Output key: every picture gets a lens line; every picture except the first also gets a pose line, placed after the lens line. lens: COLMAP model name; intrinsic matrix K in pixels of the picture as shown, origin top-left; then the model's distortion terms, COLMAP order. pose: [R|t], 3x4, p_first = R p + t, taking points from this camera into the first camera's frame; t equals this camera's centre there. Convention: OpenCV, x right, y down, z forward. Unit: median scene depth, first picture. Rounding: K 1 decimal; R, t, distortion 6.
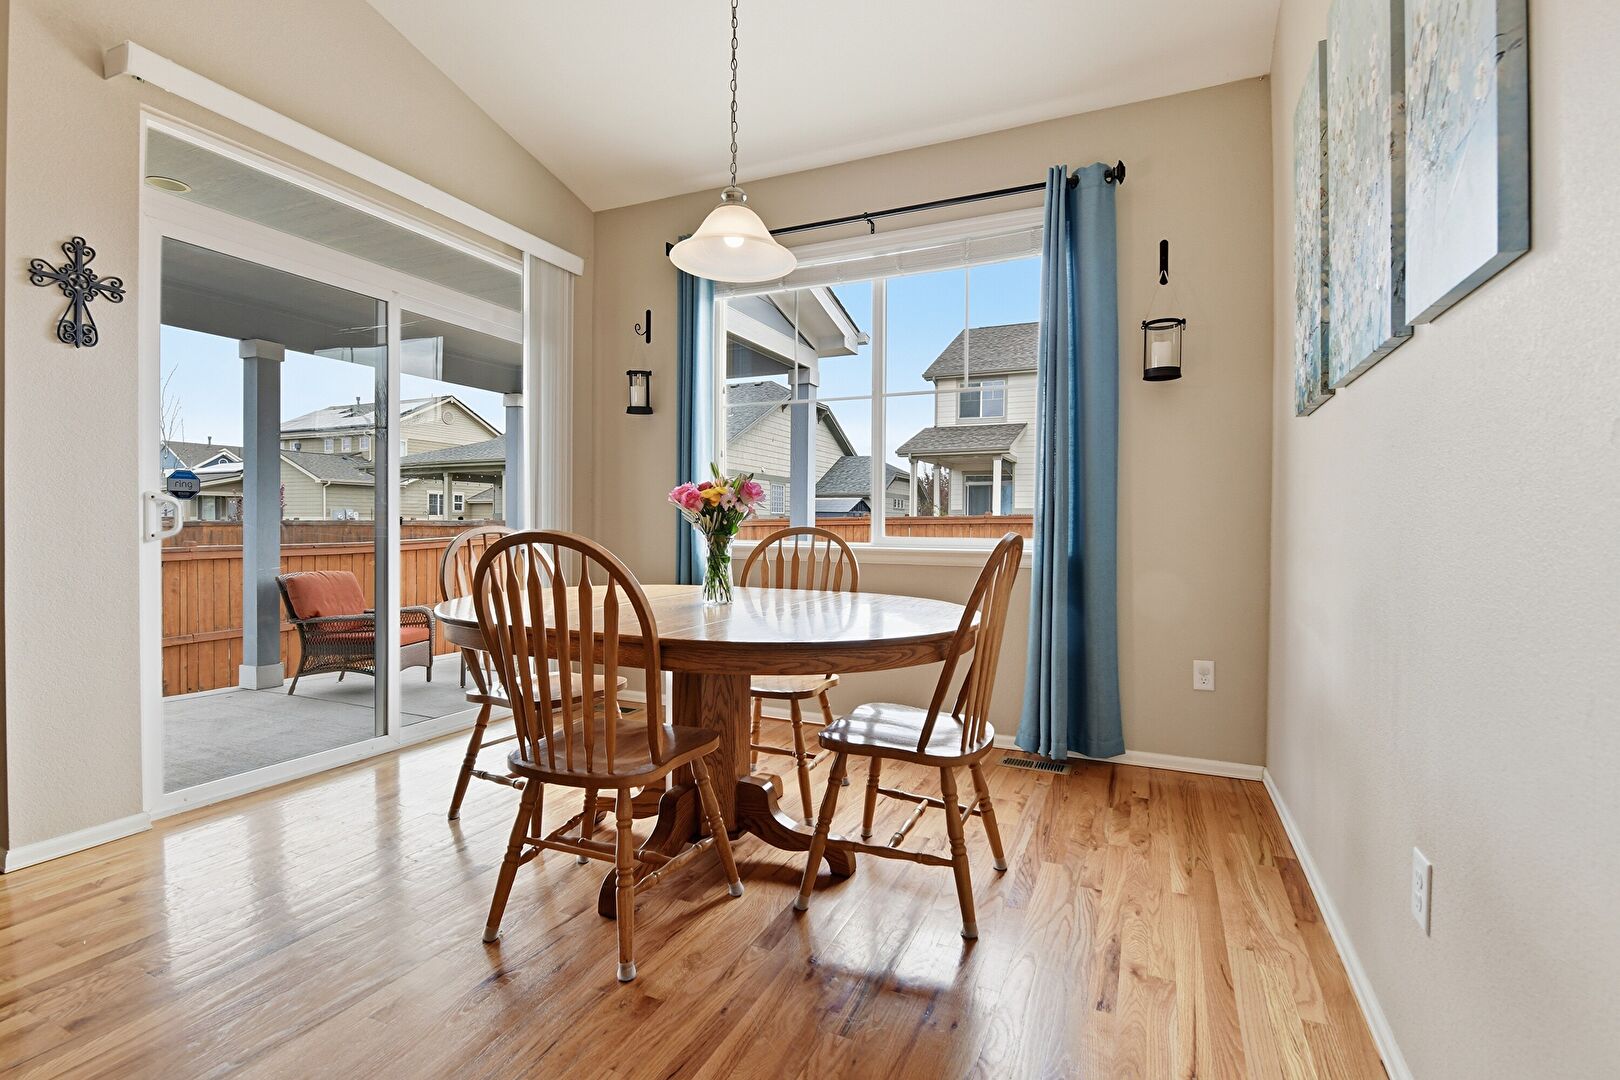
lens RADIAL K [[756.3, 0, 811.3], [0, 756.3, 528.9], [0, 0, 1]] dist [-0.010683, -0.000921]
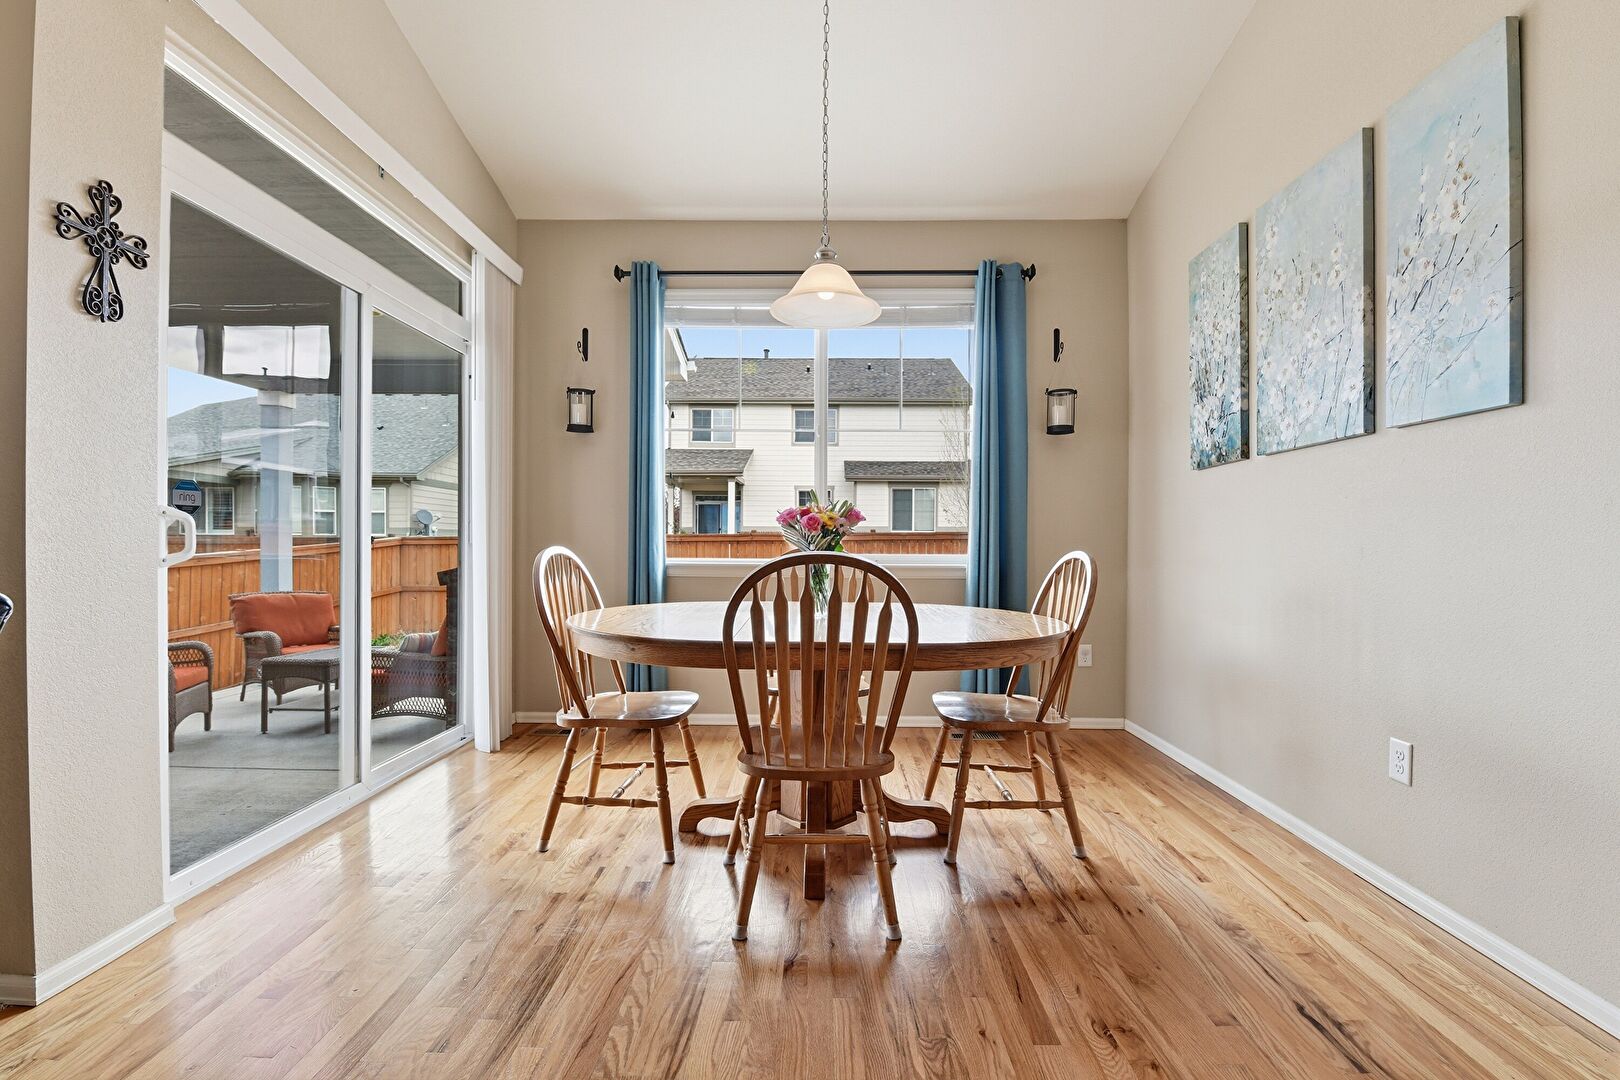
lens RADIAL K [[717.6, 0, 810.8], [0, 717.6, 543.8], [0, 0, 1]] dist [-0.008562, -0.004220]
pose [[0.918494, -0.001375, 0.395434, -0.519362], [0.001869, 0.999998, -0.000864, -0.006601], [-0.395432, 0.001532, 0.918494, 0.022206]]
